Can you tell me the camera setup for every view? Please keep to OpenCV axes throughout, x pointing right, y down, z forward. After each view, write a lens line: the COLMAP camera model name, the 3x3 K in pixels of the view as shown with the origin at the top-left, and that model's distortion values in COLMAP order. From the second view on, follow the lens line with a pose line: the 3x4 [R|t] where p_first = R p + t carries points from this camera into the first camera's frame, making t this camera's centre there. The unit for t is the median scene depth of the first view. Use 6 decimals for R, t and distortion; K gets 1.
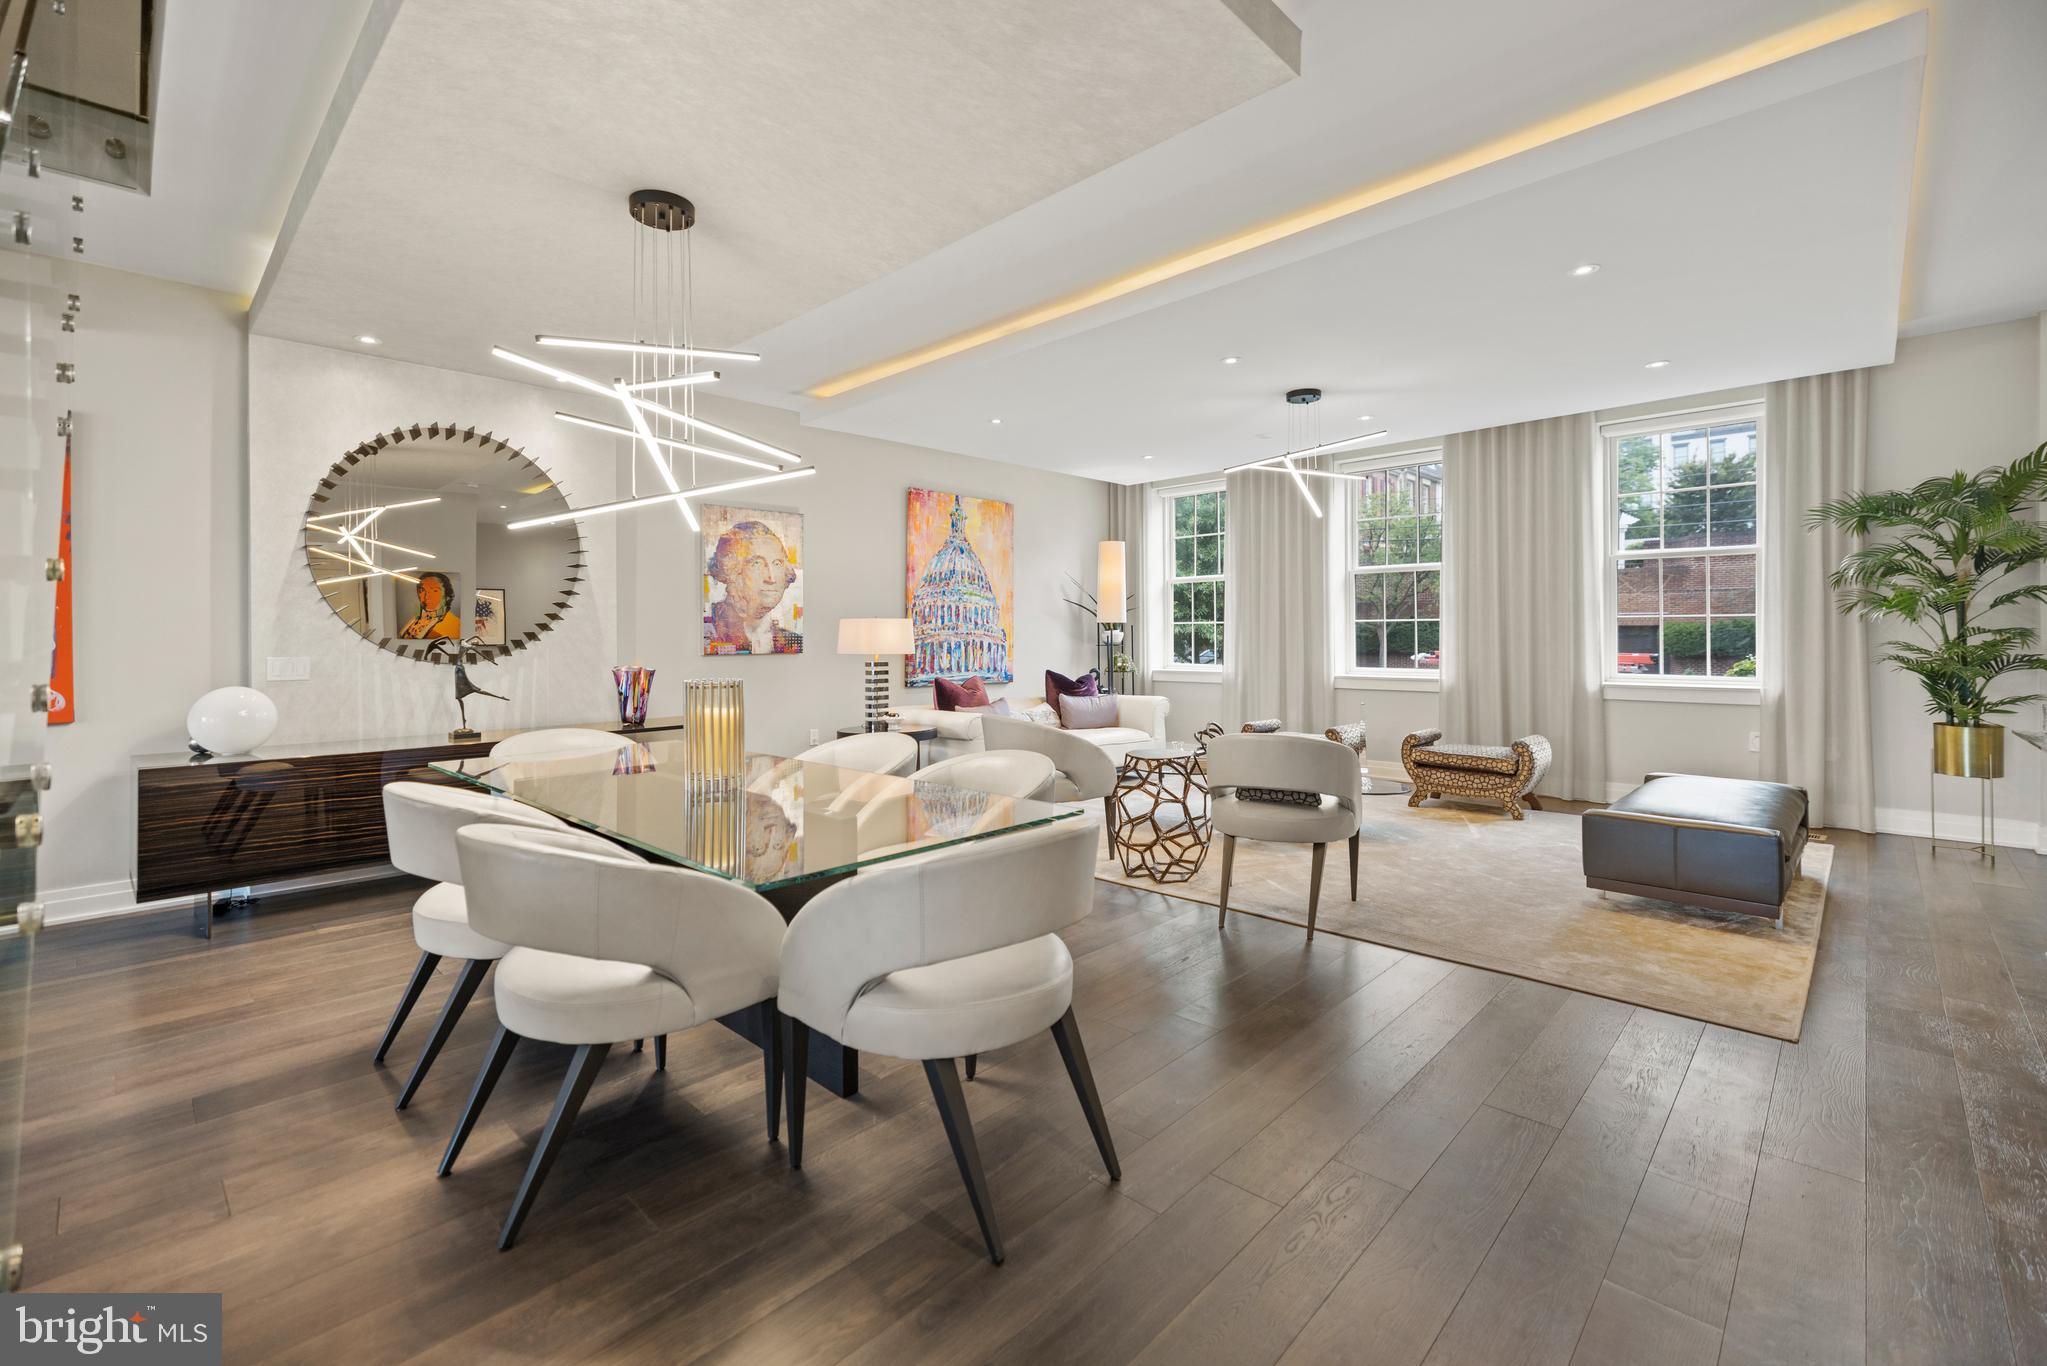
lens RADIAL K [[864.1, 0, 1041.0], [0, 864.1, 640.2], [0, 0, 1]] dist [0.000880, 0.001789]
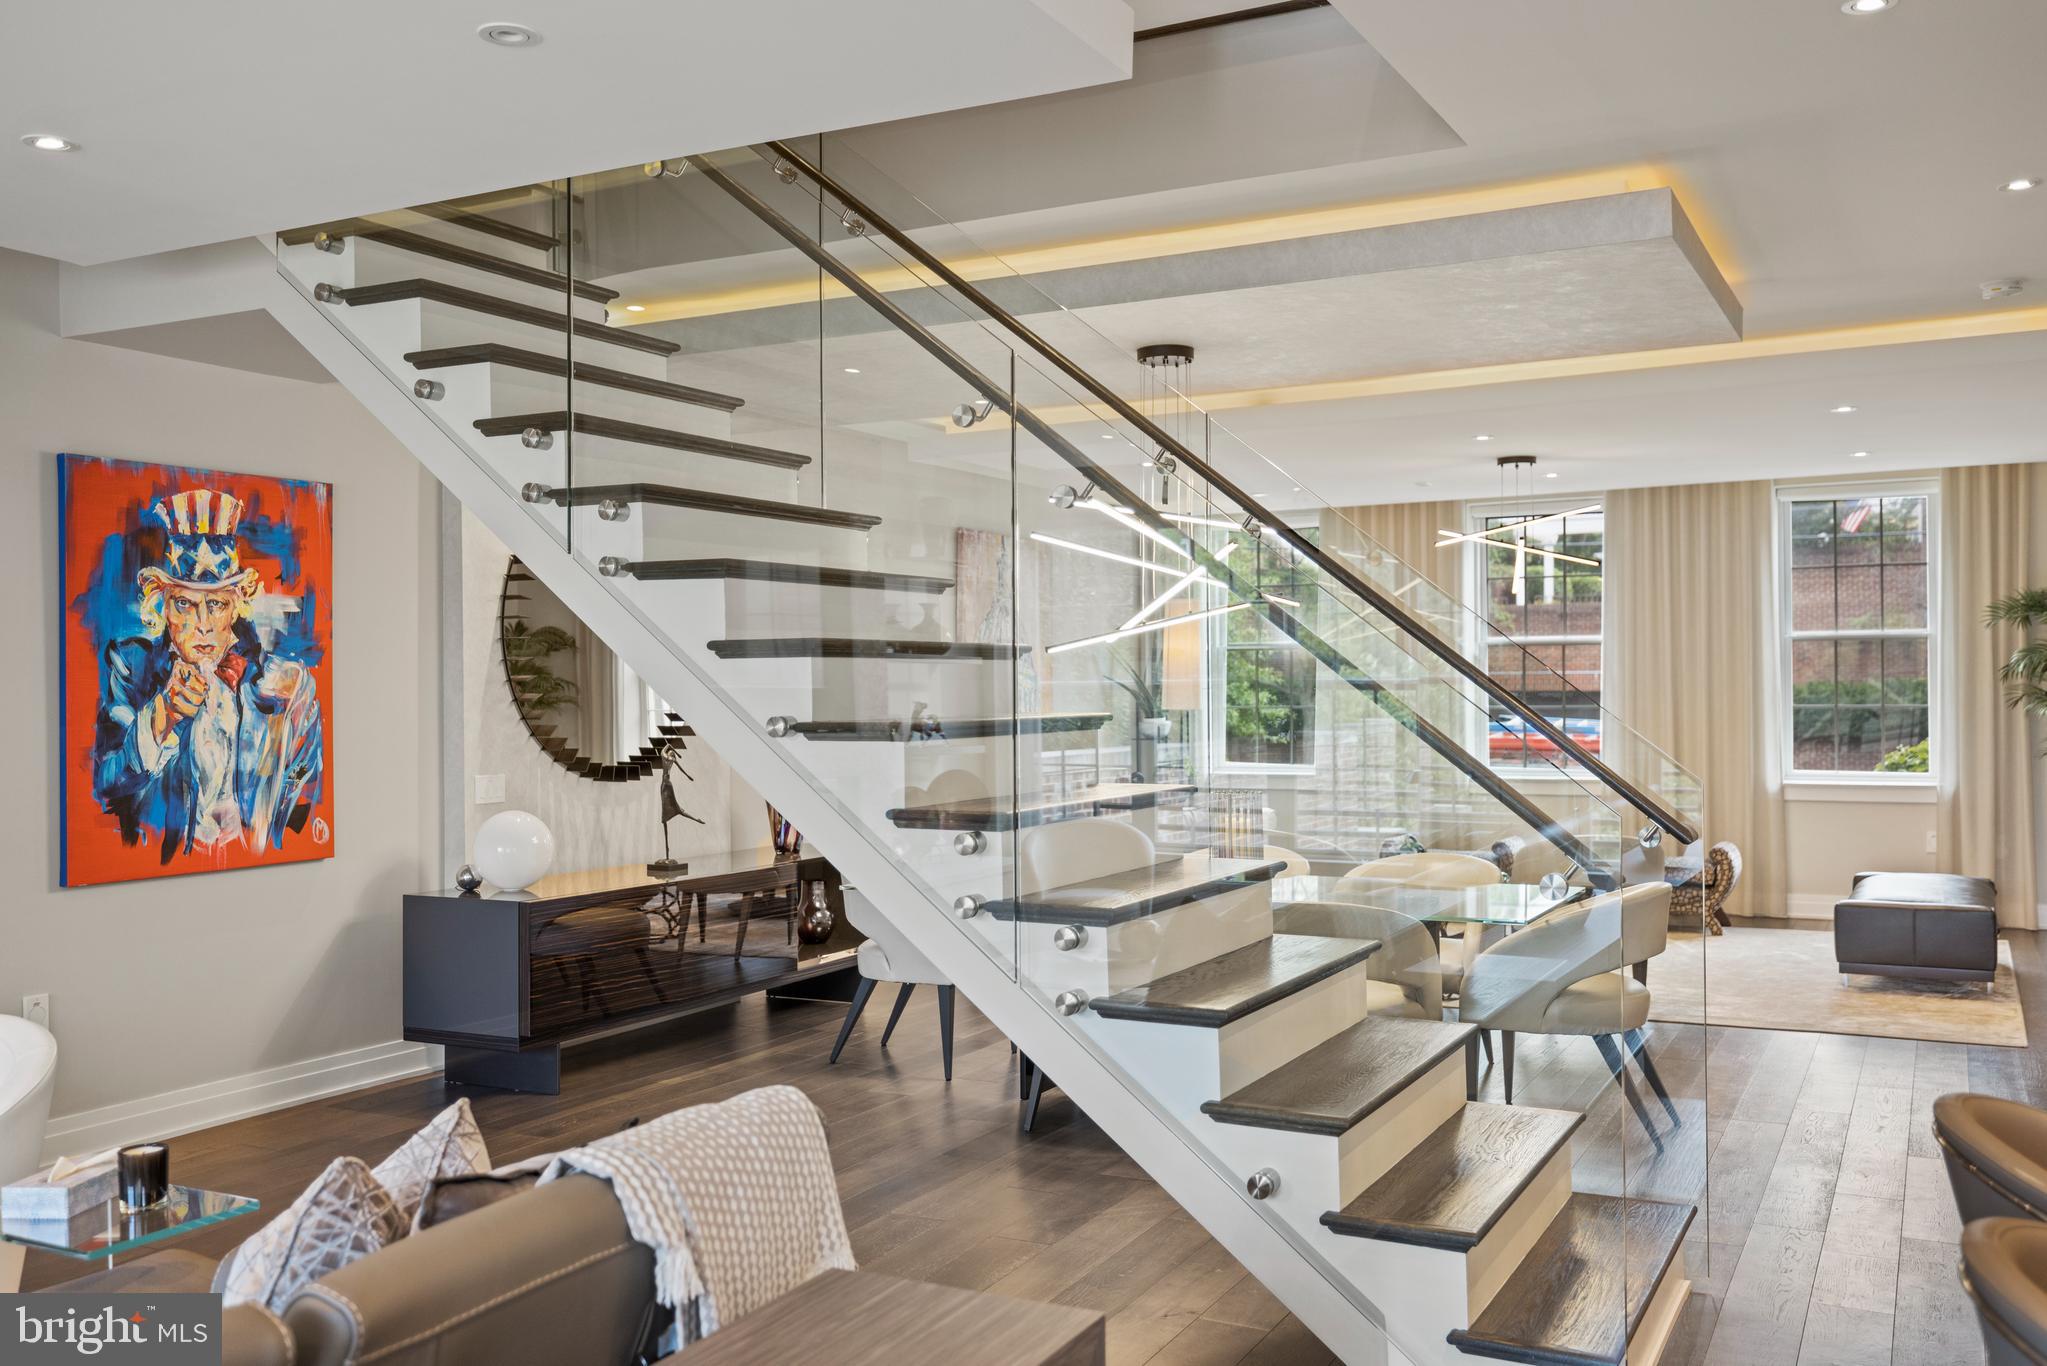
lens RADIAL K [[1787.6, 0, 1015.3], [0, 1787.6, 686.0], [0, 0, 1]] dist [0.016242, 0.005077]
pose [[0.958186, -0.000629, 0.286146, -0.735878], [0.005273, 0.999867, -0.015459, -0.029122], [-0.286098, 0.016322, 0.958061, -0.629986]]
